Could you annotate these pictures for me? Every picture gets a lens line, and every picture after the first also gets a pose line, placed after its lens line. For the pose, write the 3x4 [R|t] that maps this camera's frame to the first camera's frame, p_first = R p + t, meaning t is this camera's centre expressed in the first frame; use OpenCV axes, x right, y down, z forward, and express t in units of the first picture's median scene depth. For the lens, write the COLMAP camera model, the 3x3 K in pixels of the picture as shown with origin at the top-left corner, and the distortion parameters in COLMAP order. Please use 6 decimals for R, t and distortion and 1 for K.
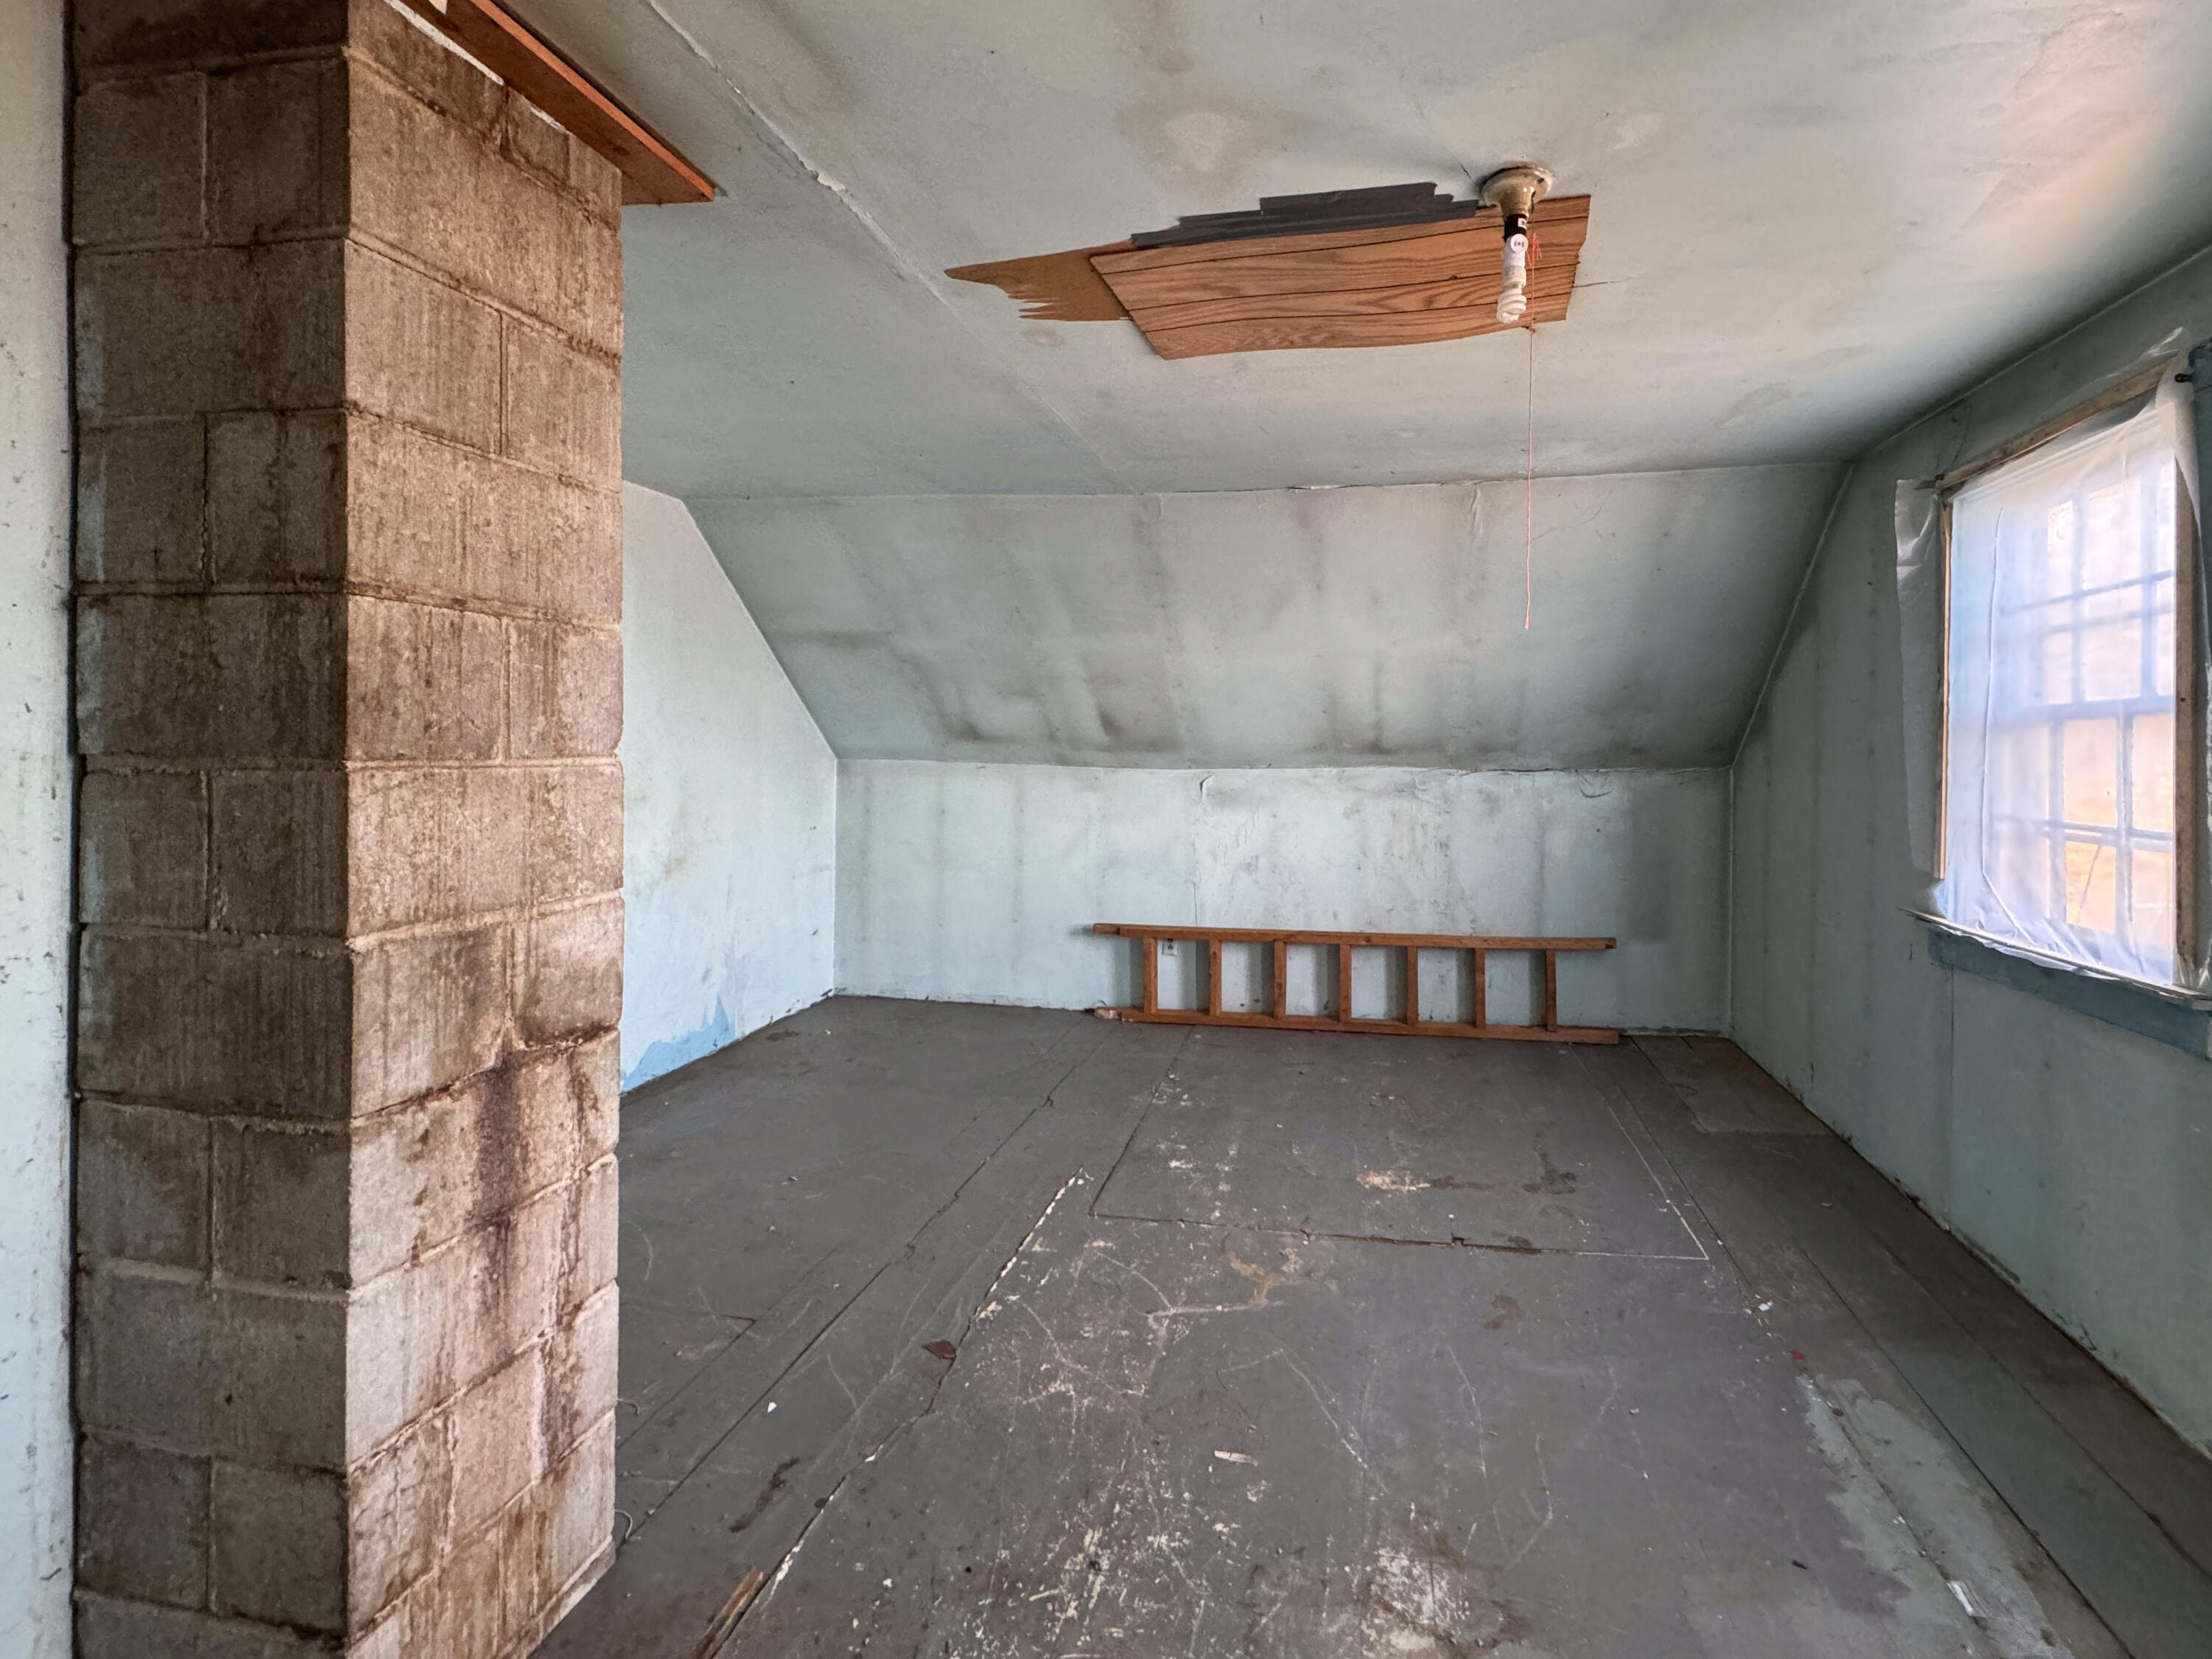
lens RADIAL K [[945.0, 0, 1229.5], [0, 945.0, 750.7], [0, 0, 1]] dist [-0.002044, 0.000007]
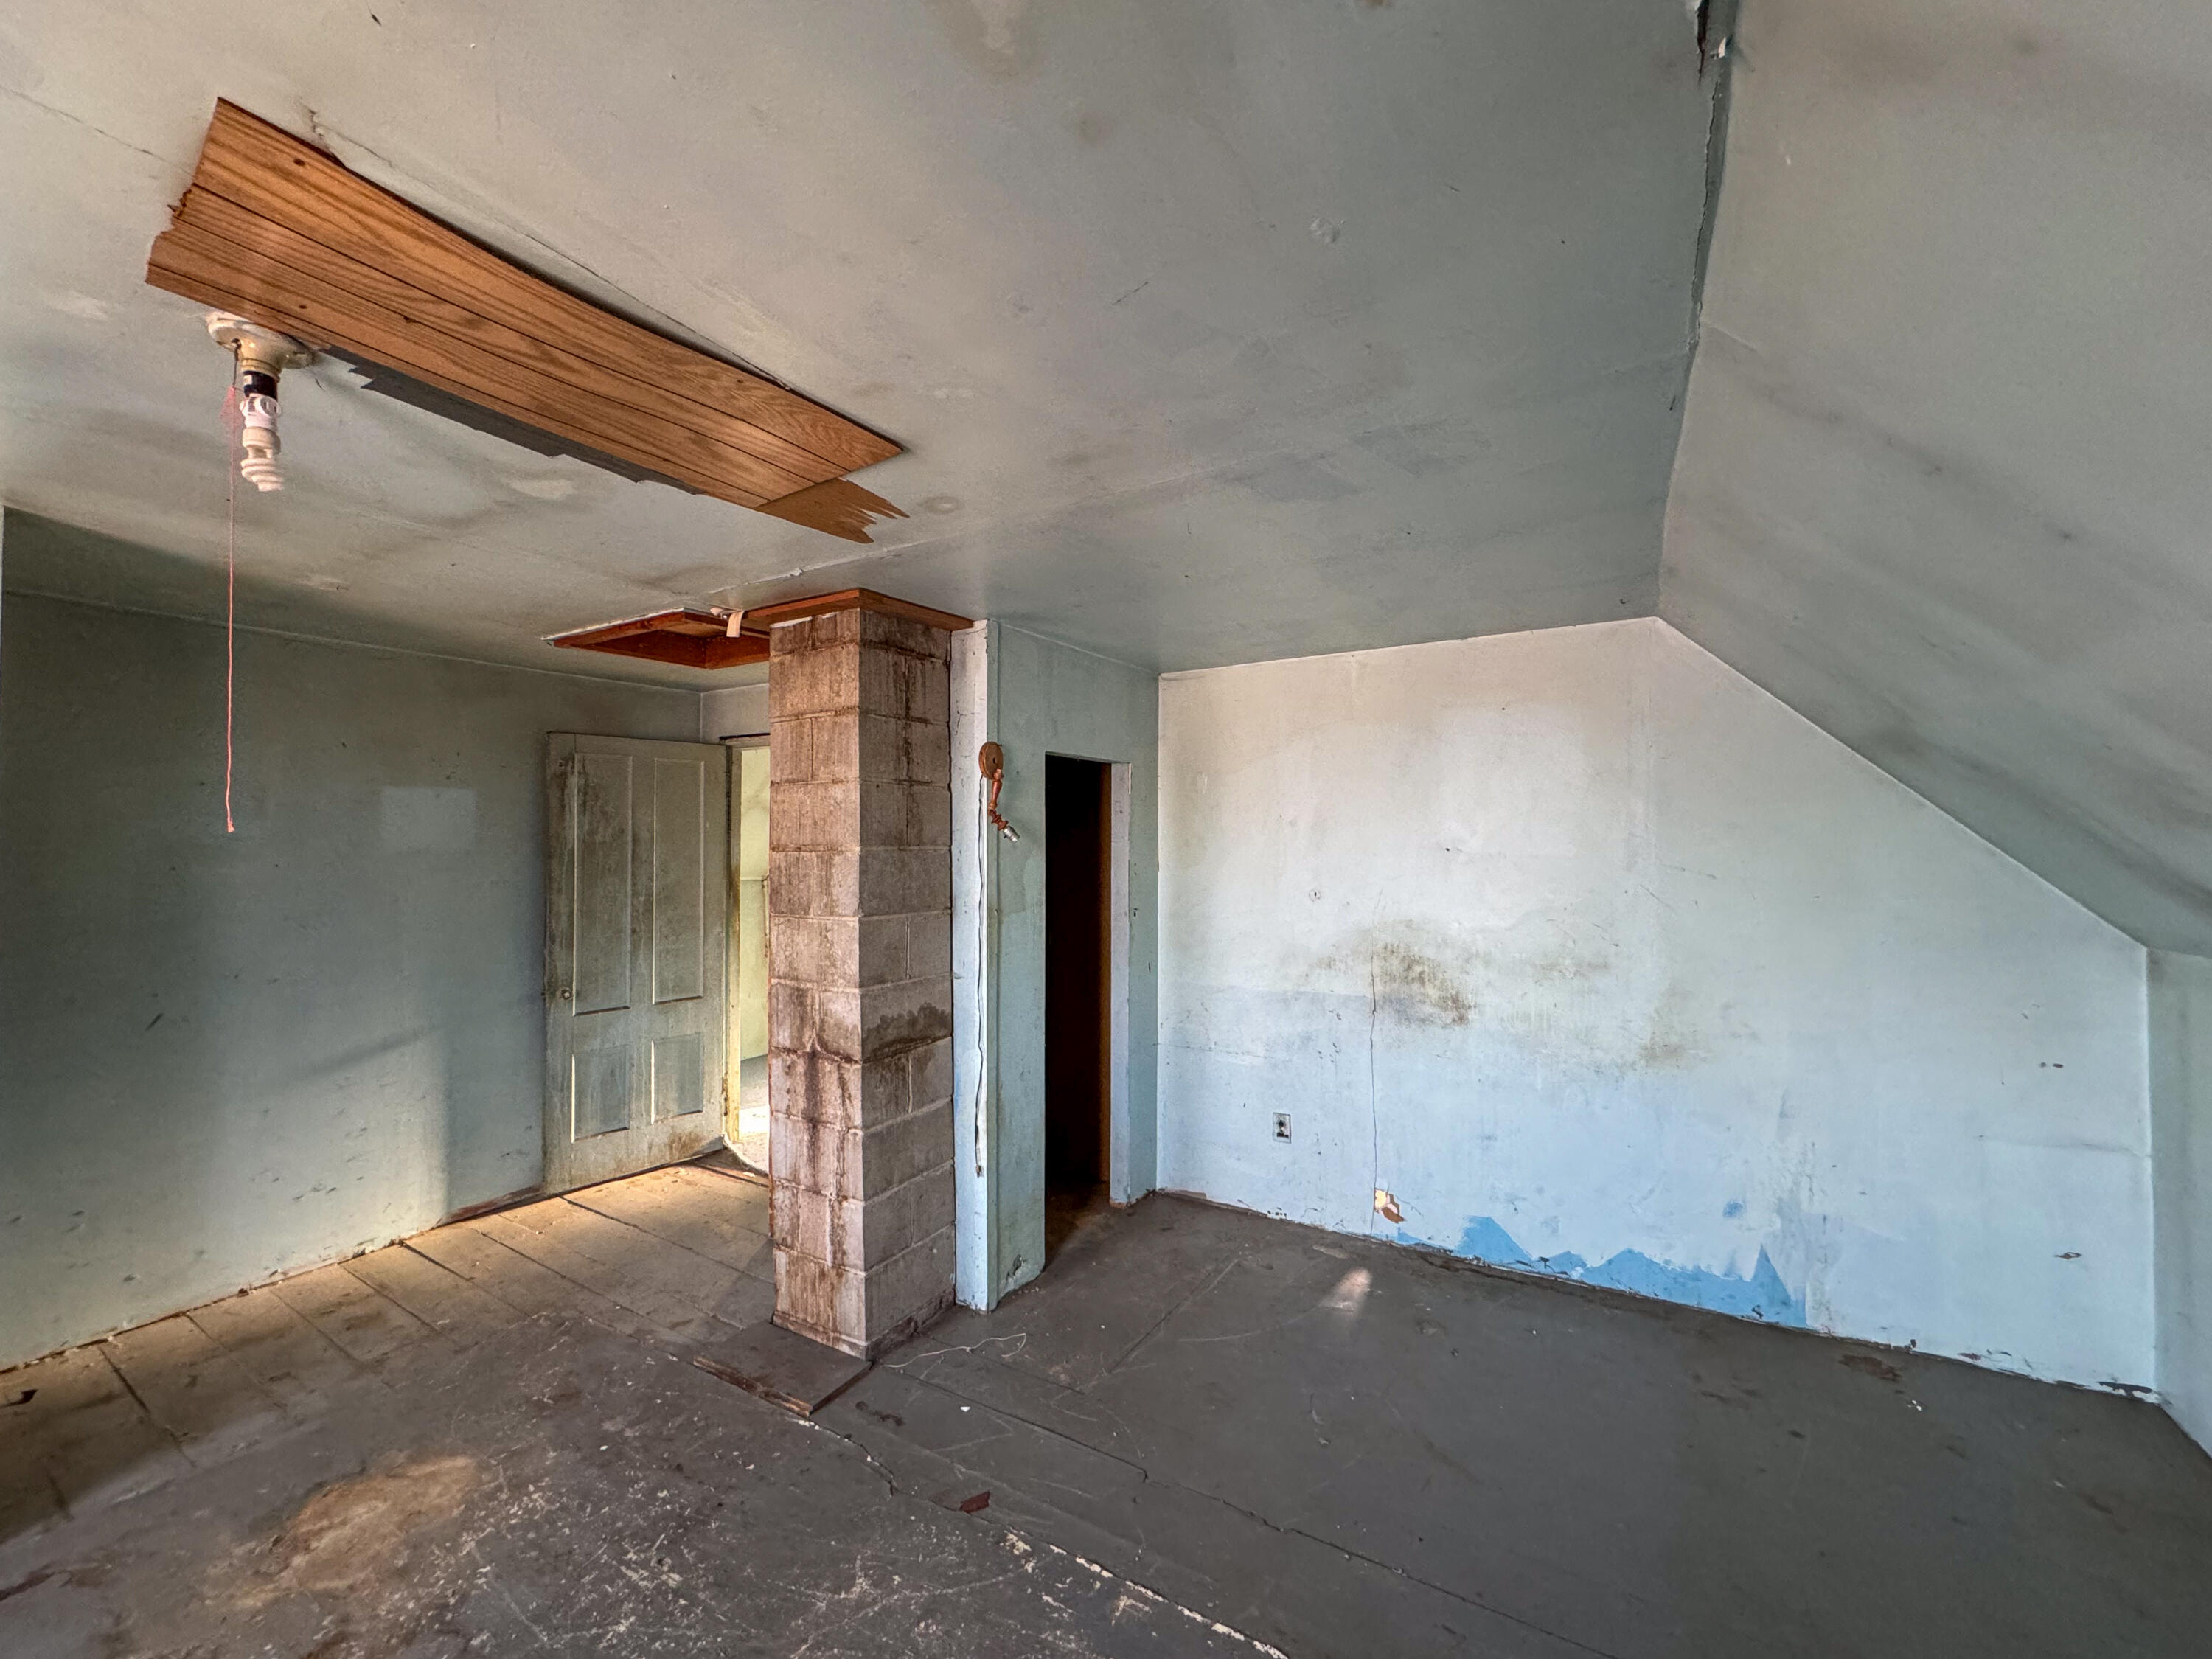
lens RADIAL K [[865.0, 0, 1102.5], [0, 865.0, 829.9], [0, 0, 1]] dist [-0.002411, 0.000747]
pose [[-0.362853, -0.028705, -0.931404, 0.872384], [-0.005396, 0.999573, -0.028704, -0.134583], [0.931831, -0.005389, -0.362853, 2.320580]]
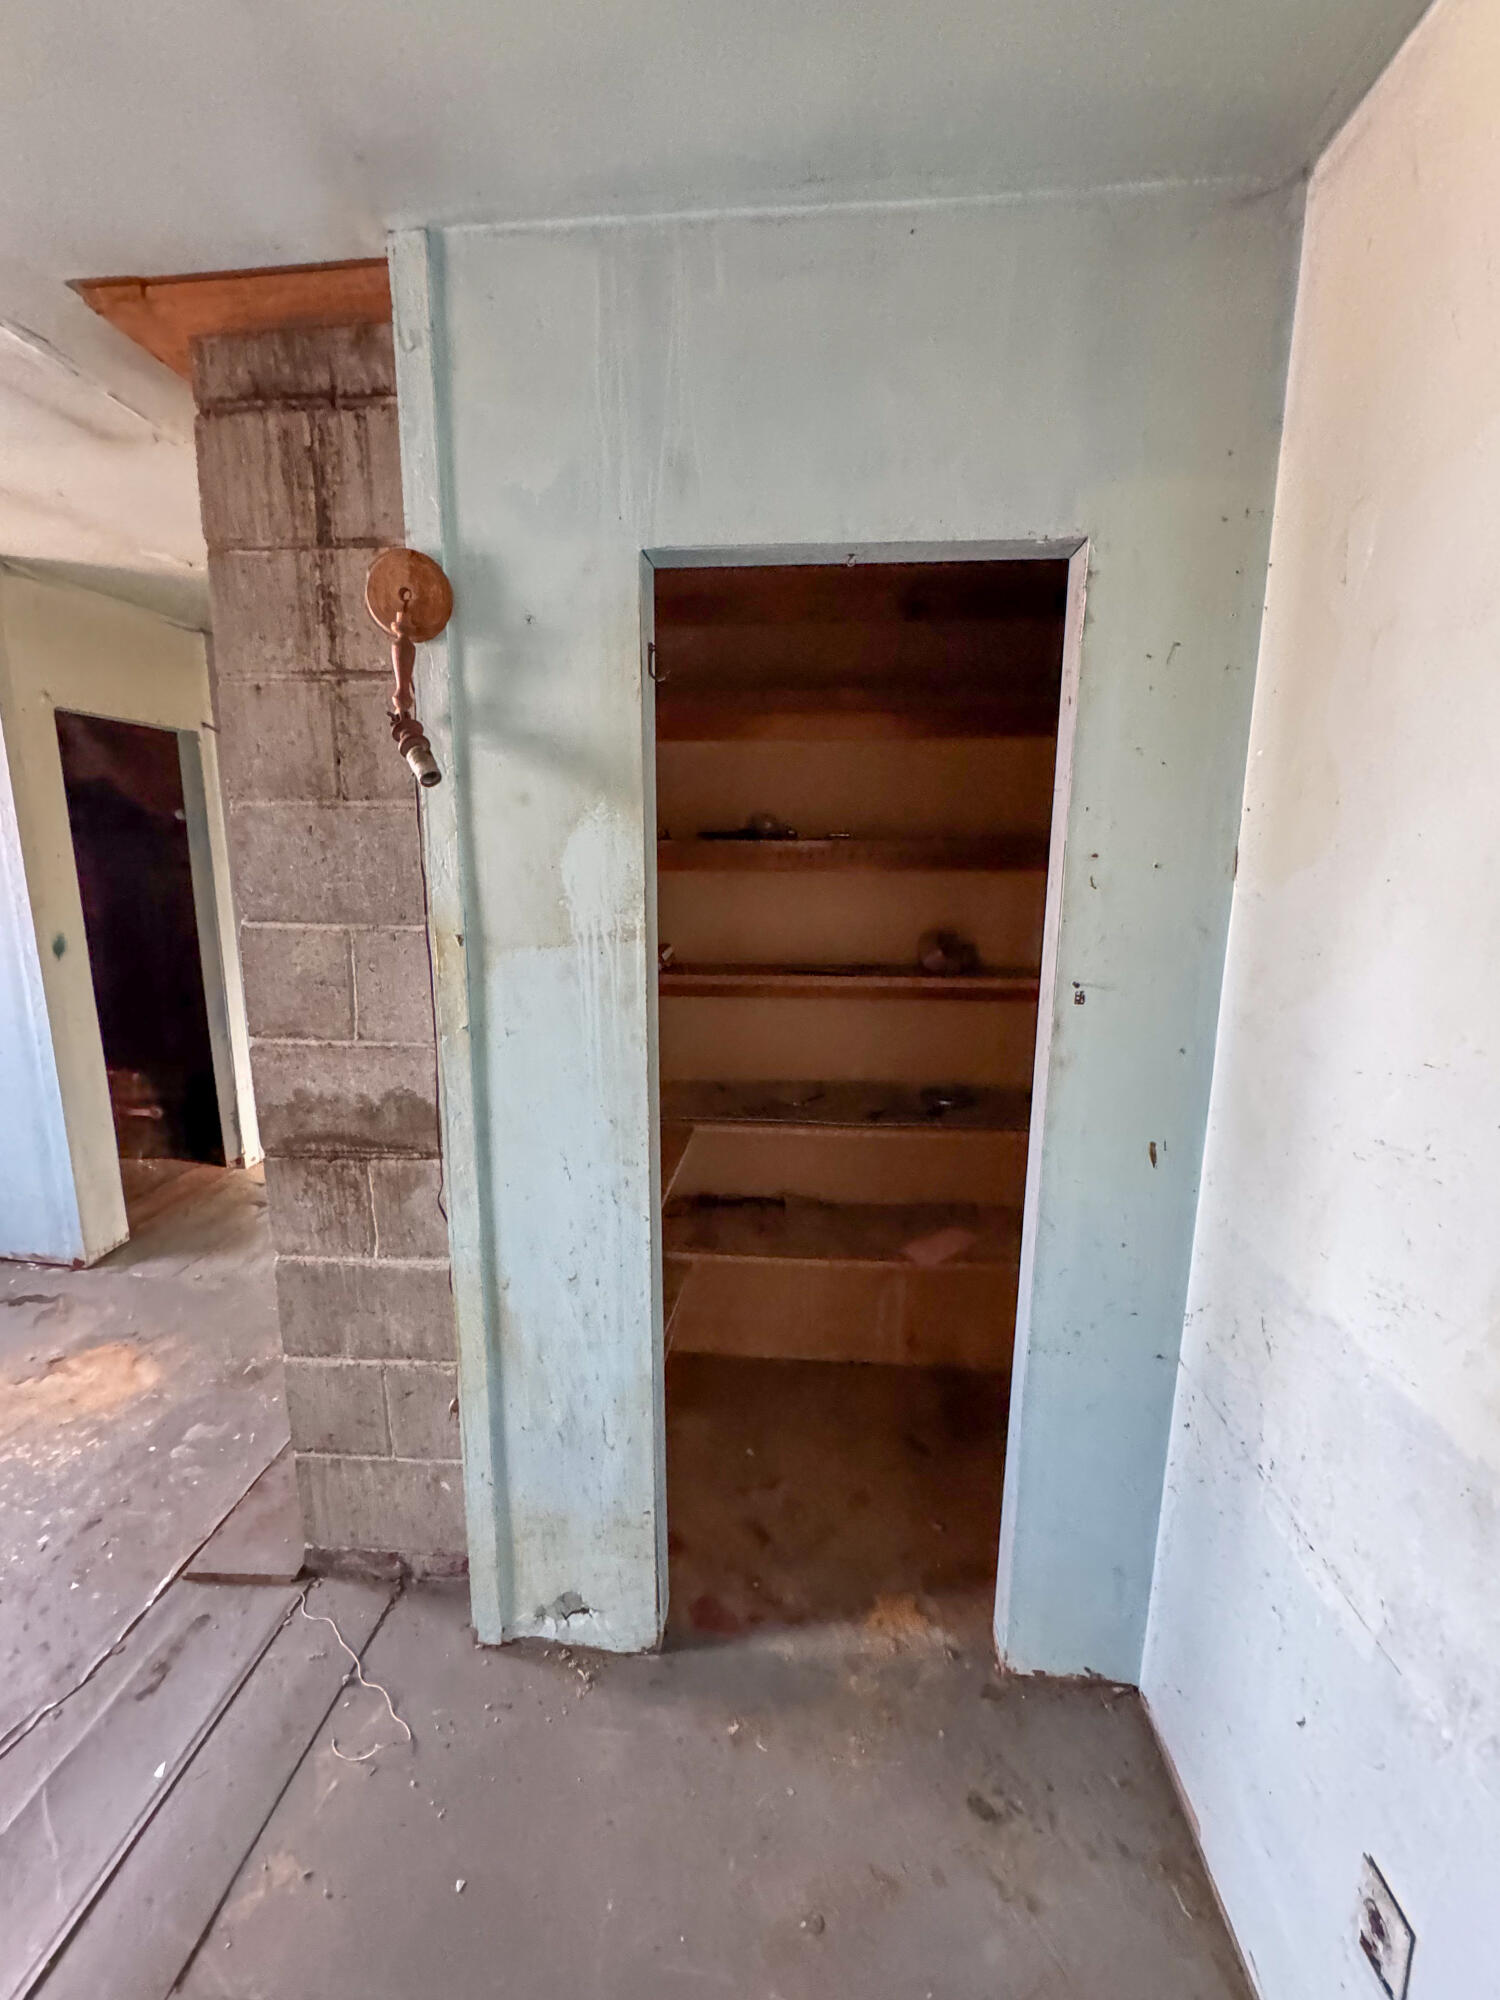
lens RADIAL K [[854.4, 0, 750.0], [0, 854.4, 1000.0], [0, 0, 1]] dist [-0.002044, 0.000007]
pose [[-0.994583, -0.002188, -0.103919, -1.272265], [-0.021156, 0.983111, 0.181784, -0.110088], [0.101766, 0.182998, -0.977832, 2.315261]]
